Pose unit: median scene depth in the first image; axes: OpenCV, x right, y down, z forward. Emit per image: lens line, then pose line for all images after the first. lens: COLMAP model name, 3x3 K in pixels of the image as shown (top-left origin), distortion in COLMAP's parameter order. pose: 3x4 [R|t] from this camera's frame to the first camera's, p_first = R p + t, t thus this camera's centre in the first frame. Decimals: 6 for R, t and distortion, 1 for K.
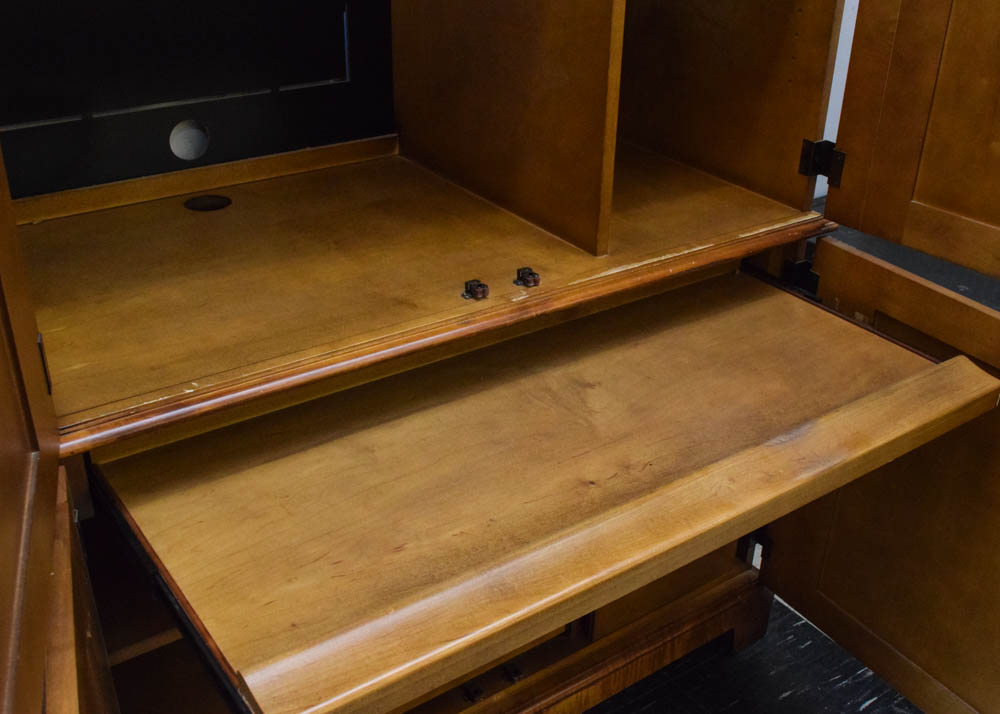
lens RADIAL K [[959.7, 0, 507.9], [0, 959.7, 352.9], [0, 0, 1]] dist [-0.082205, 0.000000]
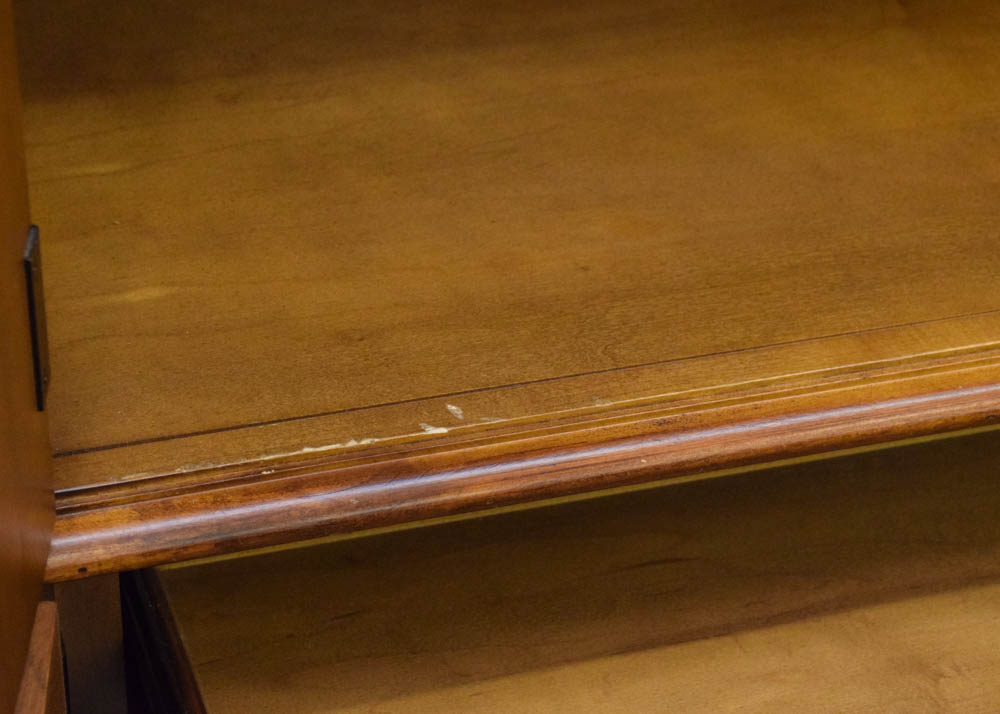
lens RADIAL K [[2284.1, 0, 500.0], [0, 2284.1, 351.2], [0, 0, 1]] dist [-0.023115, 0.000000]
pose [[0.945006, 0.170090, -0.279343, -0.090145], [-0.147158, 0.983915, 0.101270, -0.071453], [0.292075, -0.054593, 0.954836, 0.229418]]
